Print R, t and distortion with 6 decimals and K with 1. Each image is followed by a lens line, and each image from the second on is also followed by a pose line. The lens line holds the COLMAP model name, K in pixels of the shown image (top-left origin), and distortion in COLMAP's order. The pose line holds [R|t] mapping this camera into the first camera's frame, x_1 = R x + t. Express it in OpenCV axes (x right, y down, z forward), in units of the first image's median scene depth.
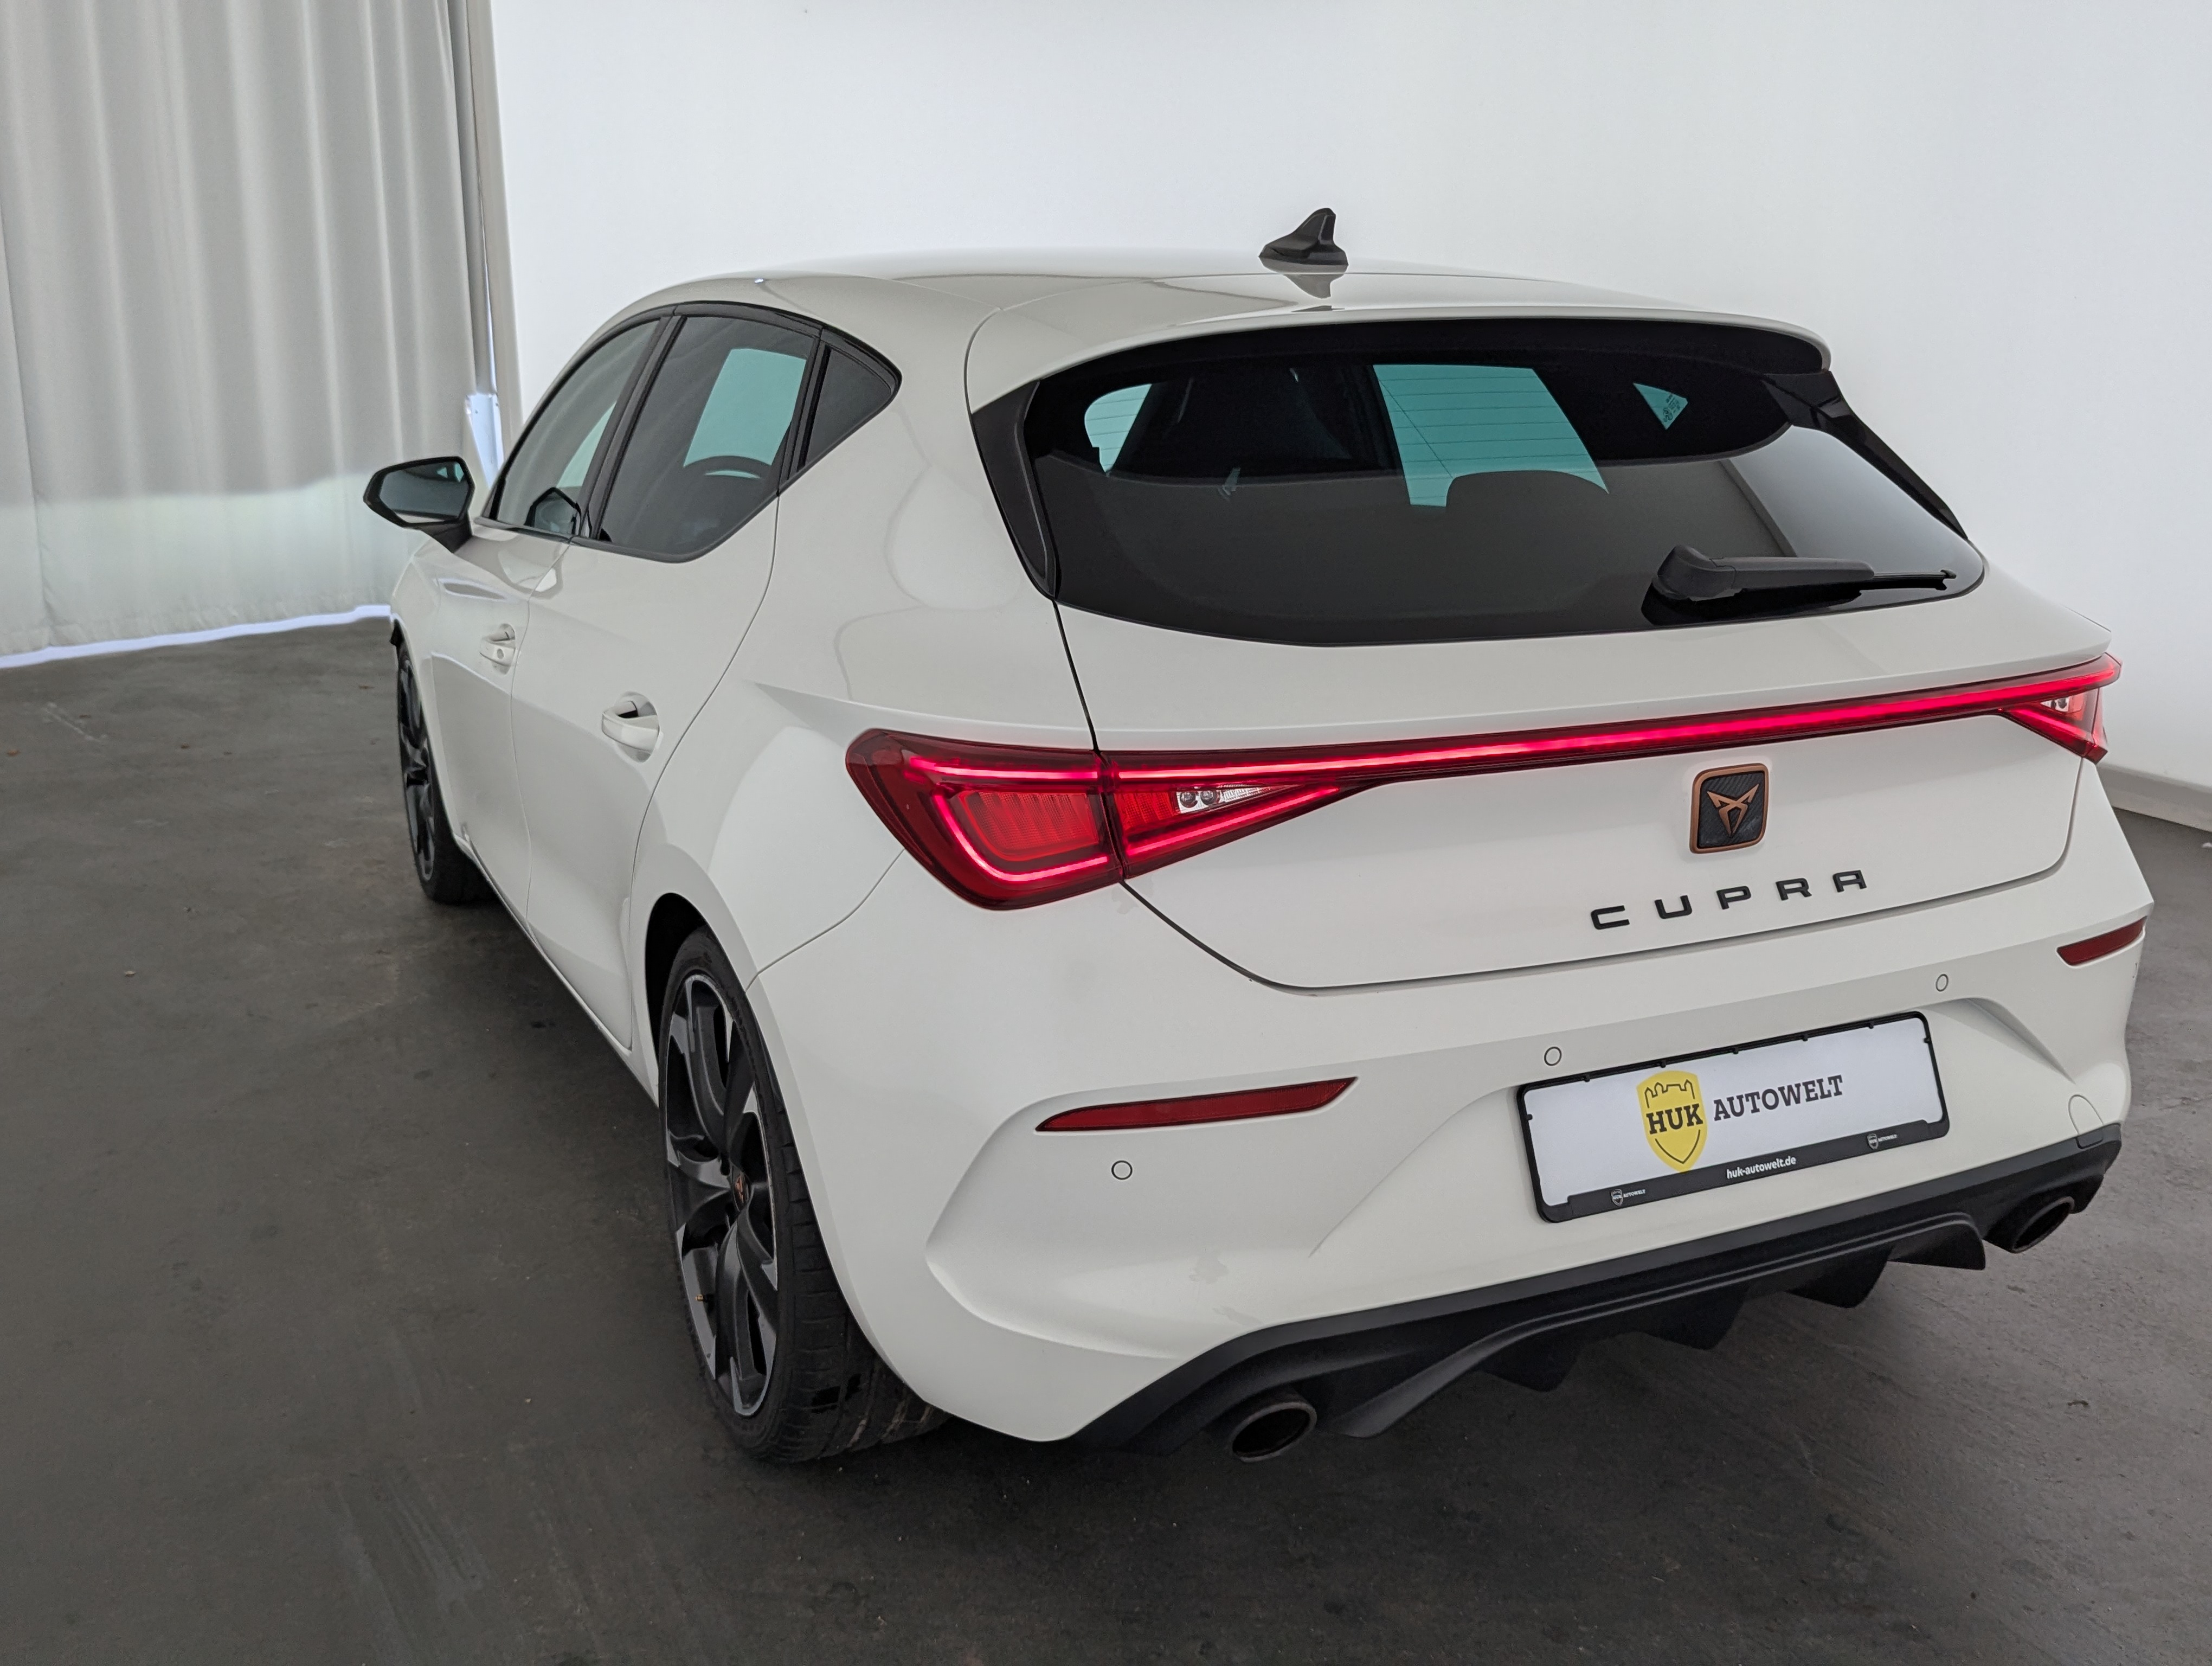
lens RADIAL K [[2134.6, 0, 1106.0], [0, 2134.6, 833.0], [0, 0, 1]] dist [-0.060527, -0.006316]
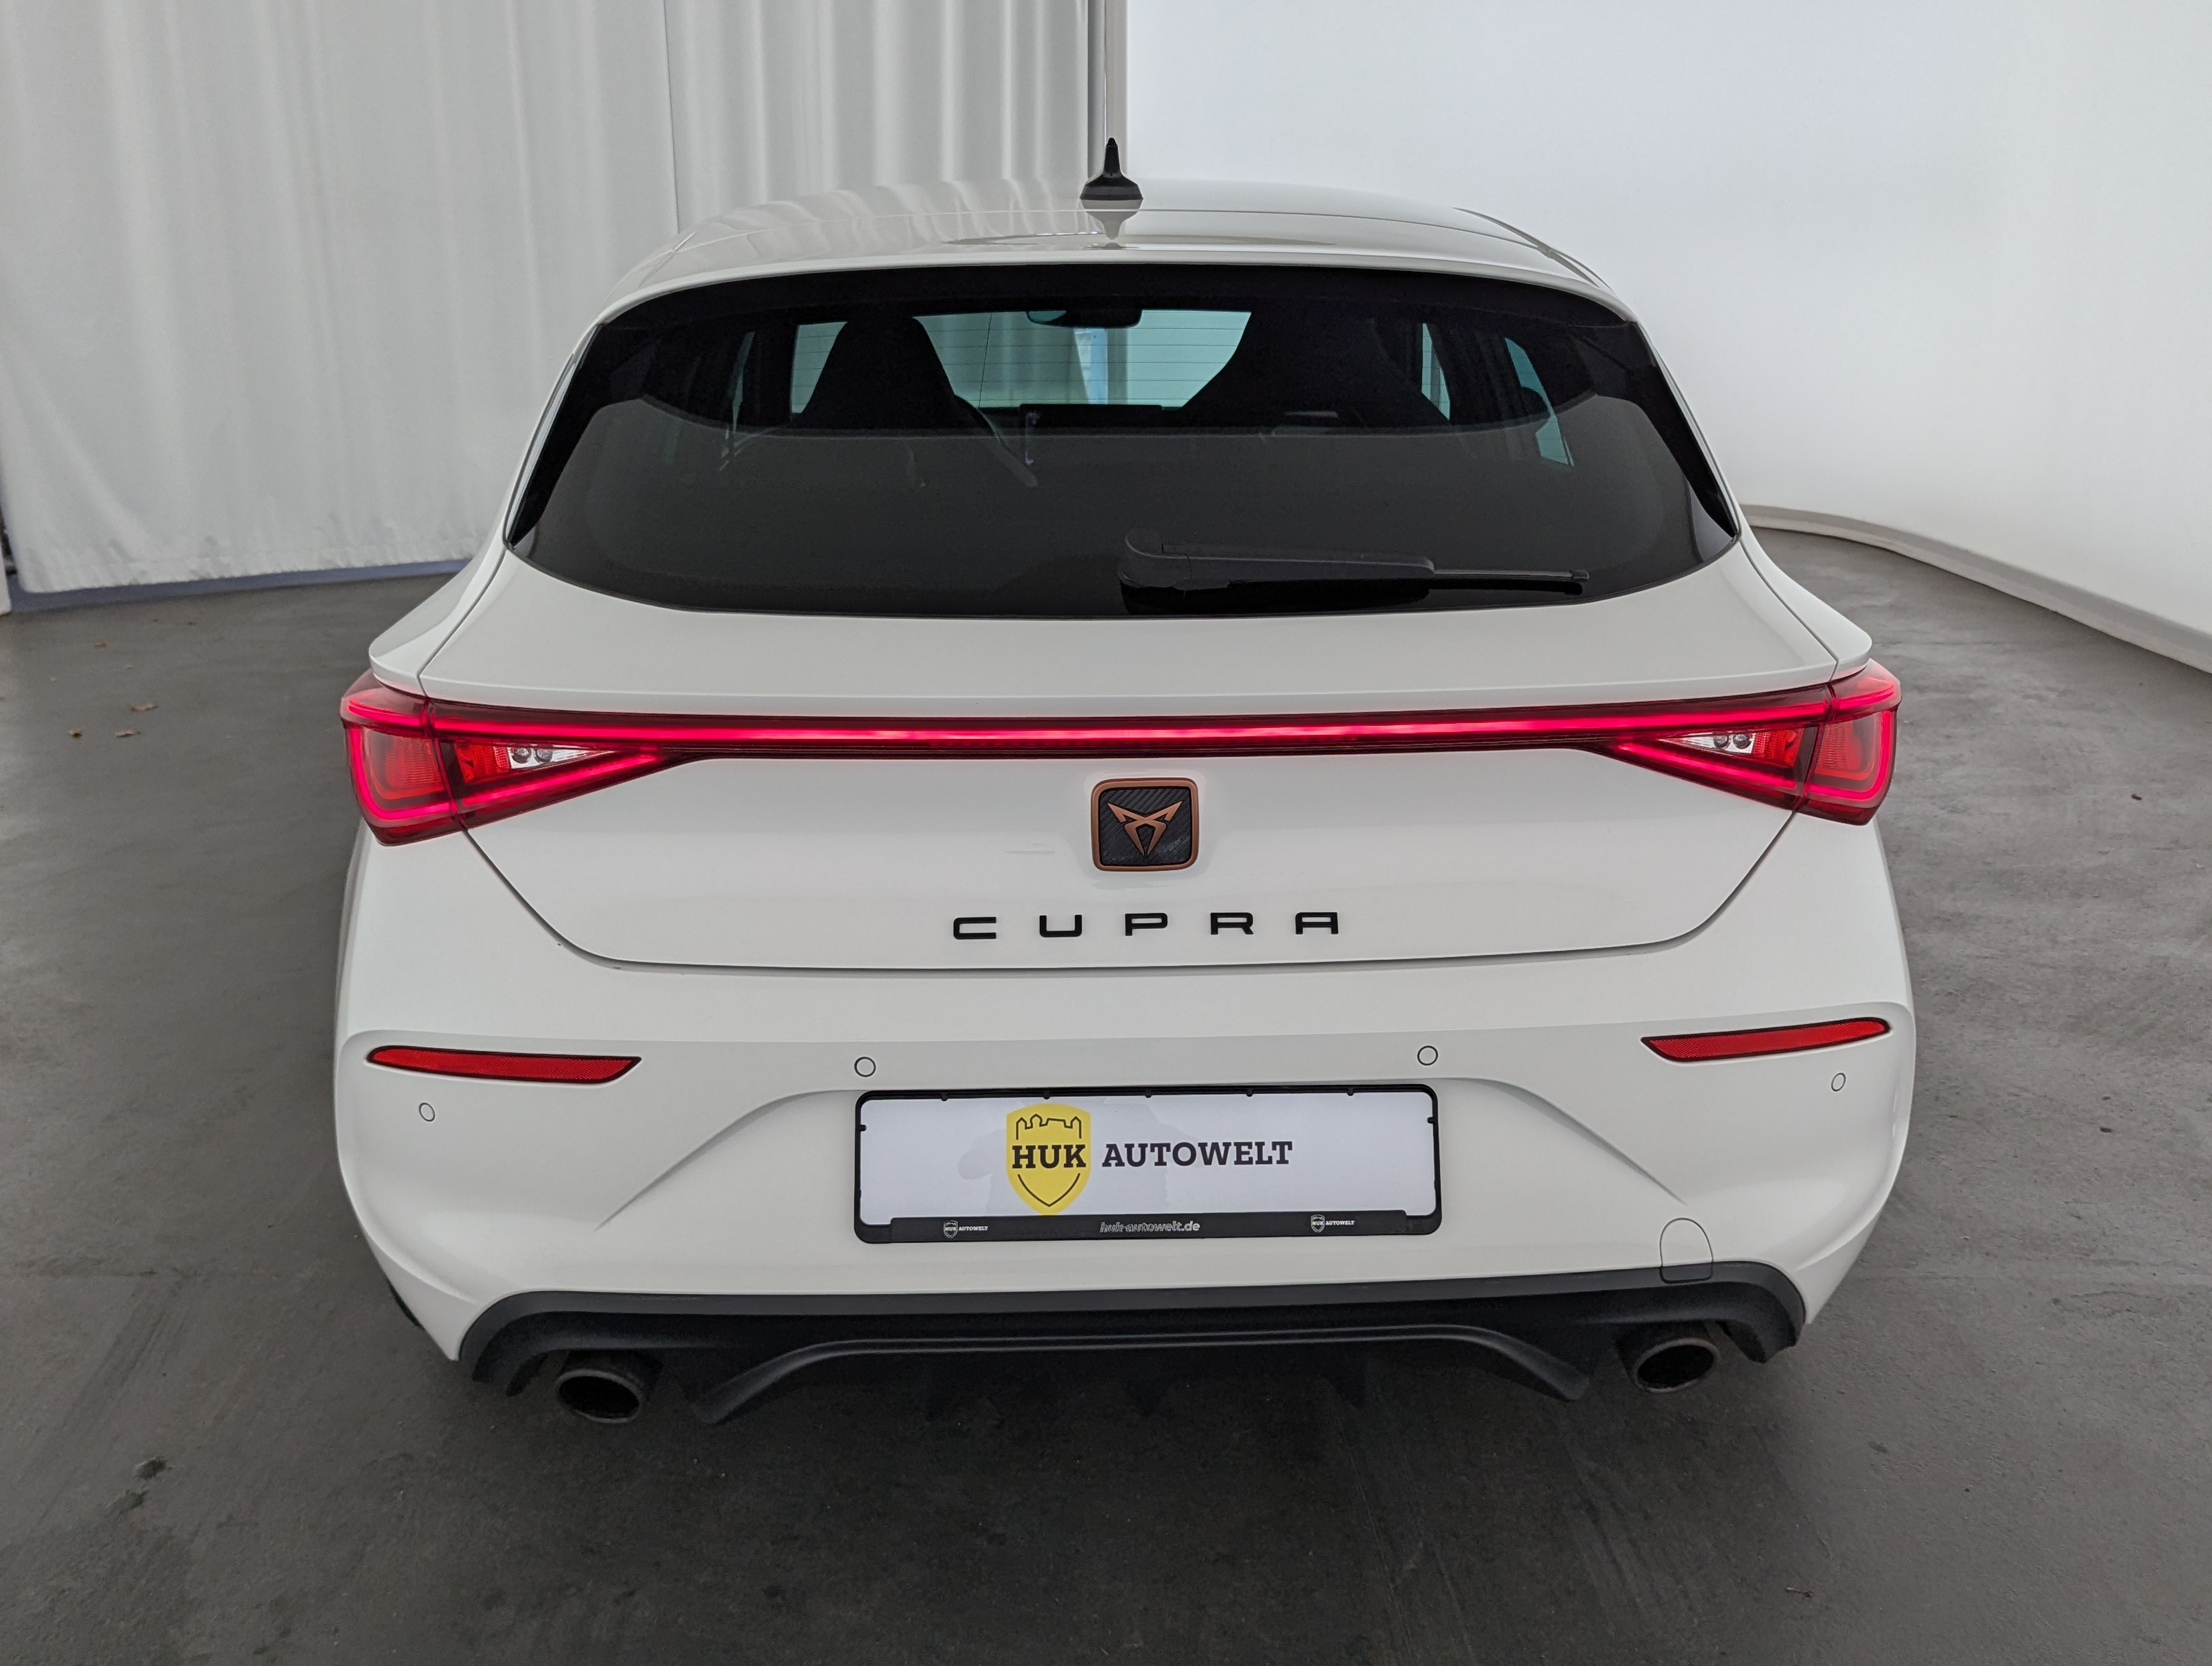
lens RADIAL K [[2047.7, 0, 1114.2], [0, 2047.7, 824.7], [0, 0, 1]] dist [0.020830, -0.003545]
pose [[0.923423, 0.111574, -0.367207, 0.596609], [-0.094997, 0.993484, 0.062974, -0.064424], [0.371841, -0.023268, 0.928005, 0.196298]]
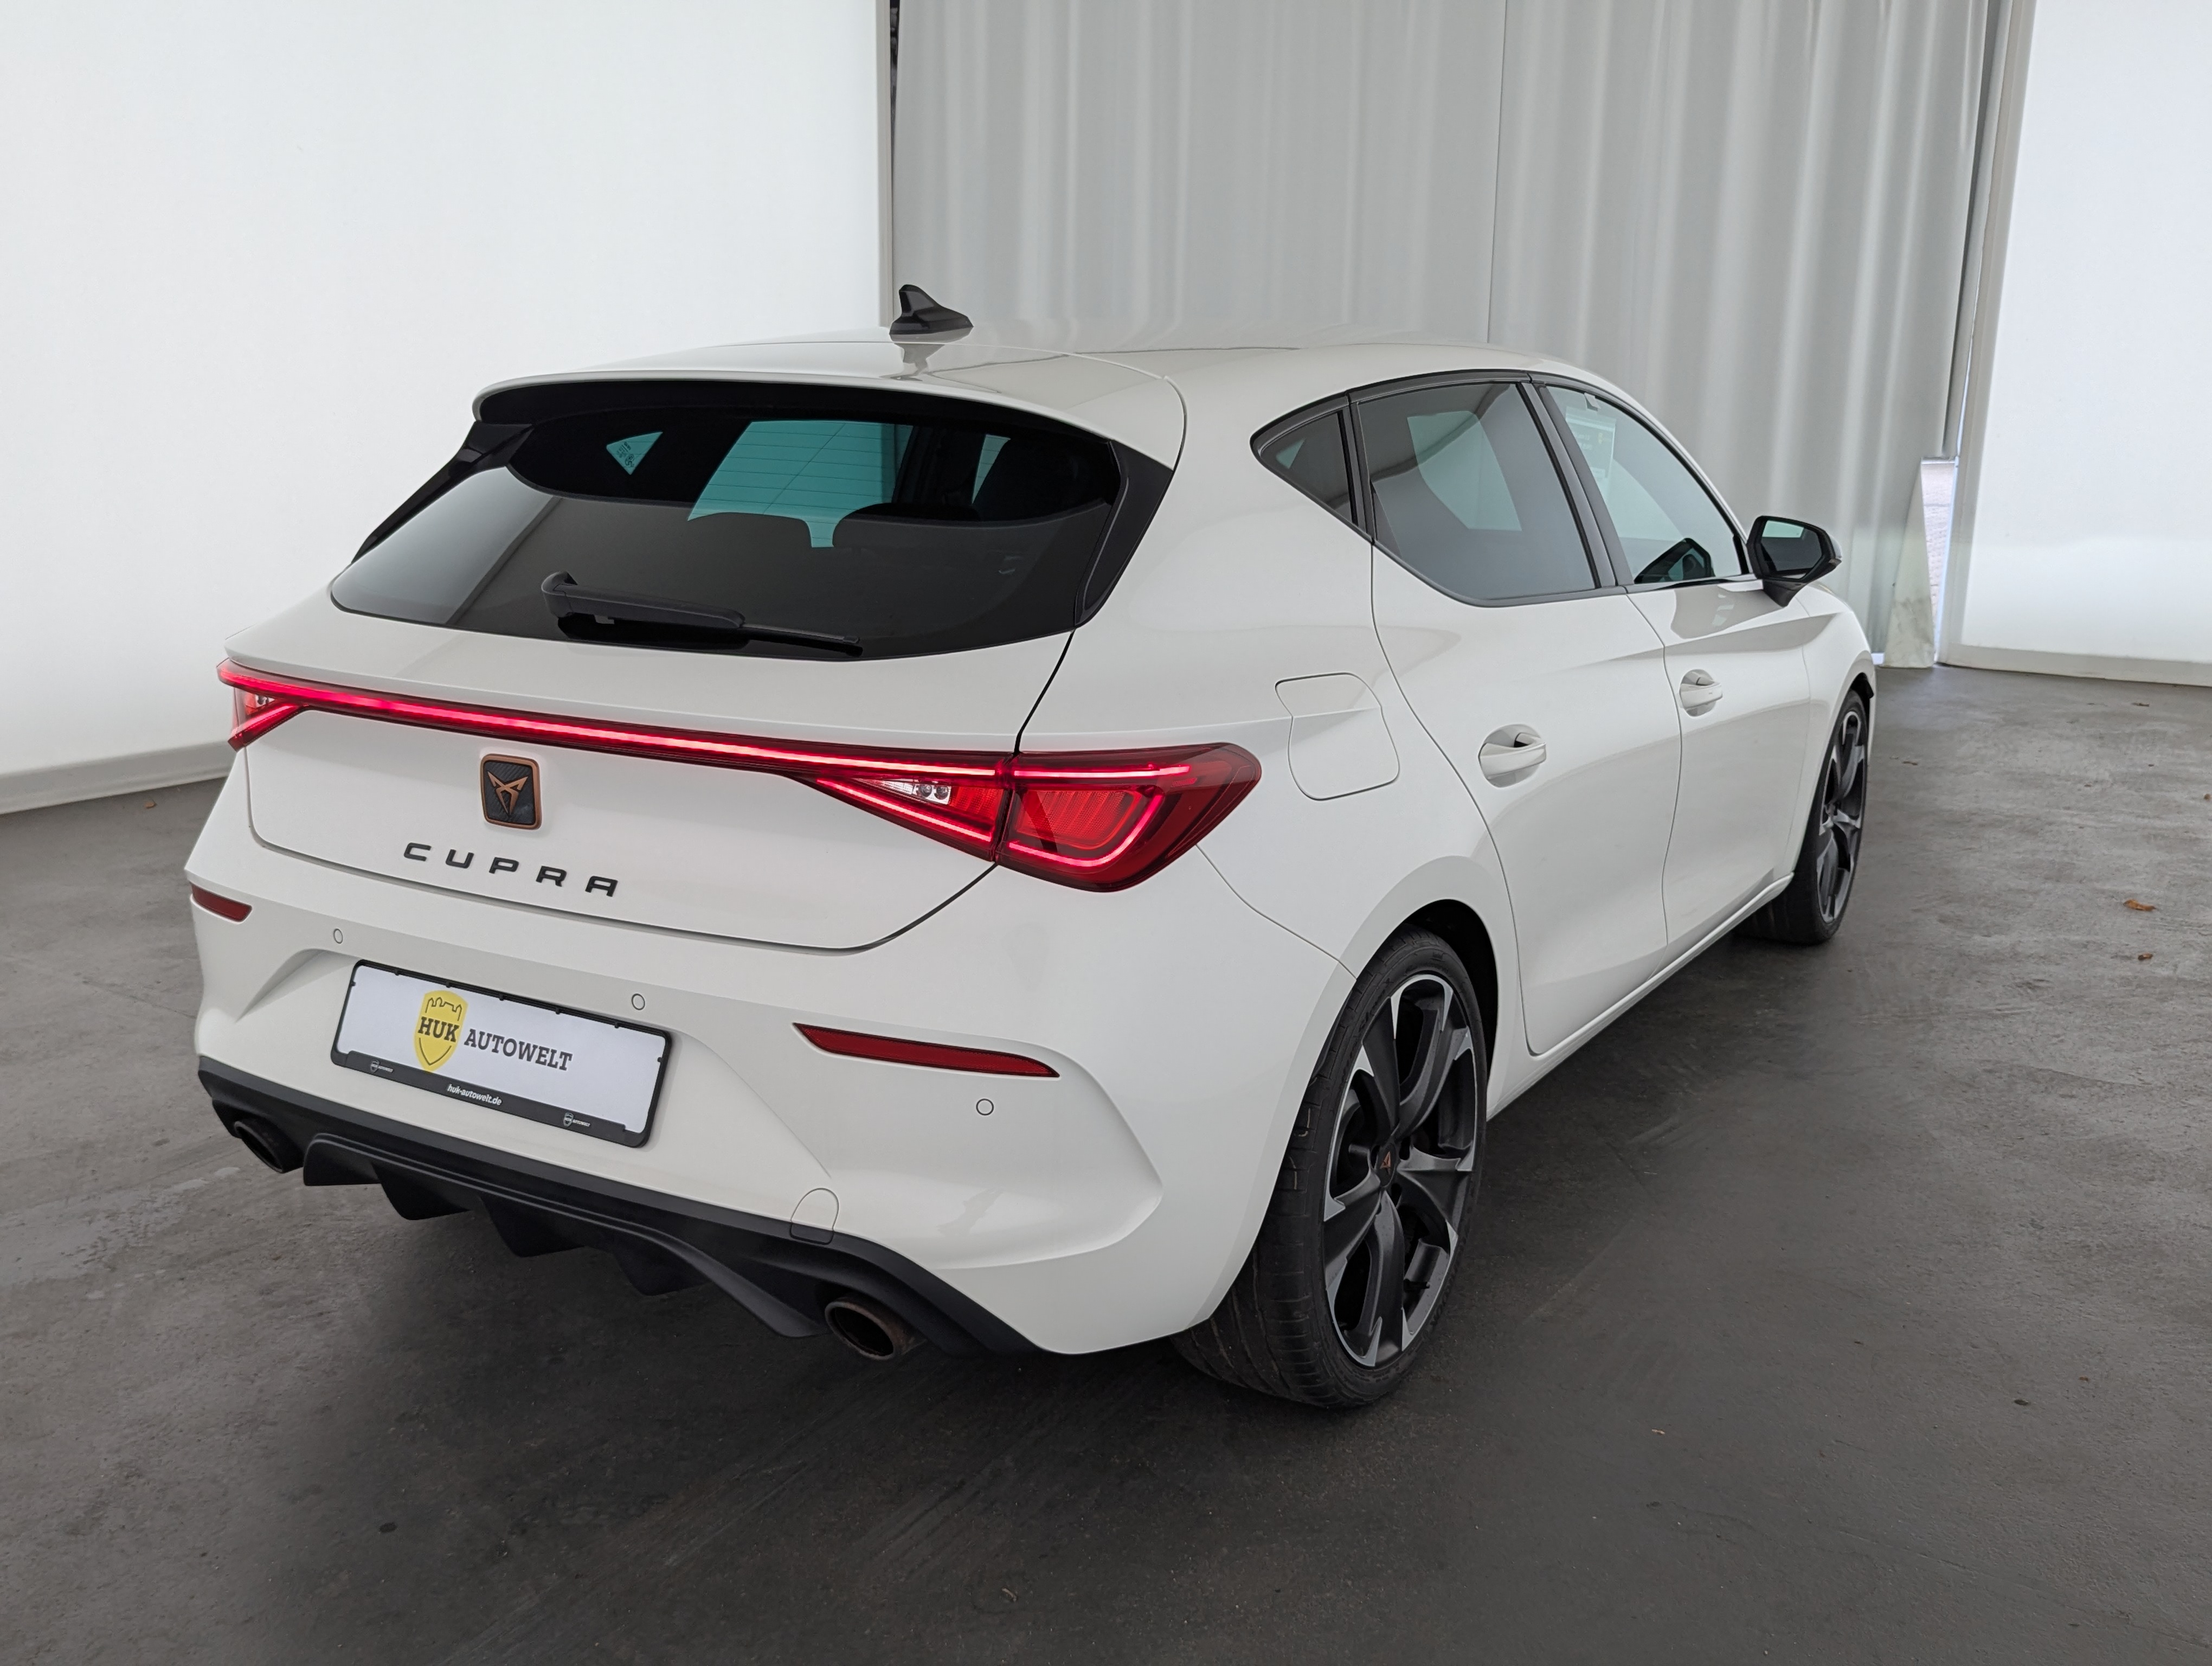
lens RADIAL K [[2091.0, 0, 1107.7], [0, 2091.0, 804.8], [0, 0, 1]] dist [-0.082962, -0.002598]
pose [[0.567574, 0.182787, -0.802776, 1.411941], [-0.211991, 0.974613, 0.072032, -0.158268], [0.795562, 0.129298, 0.591915, 0.579516]]
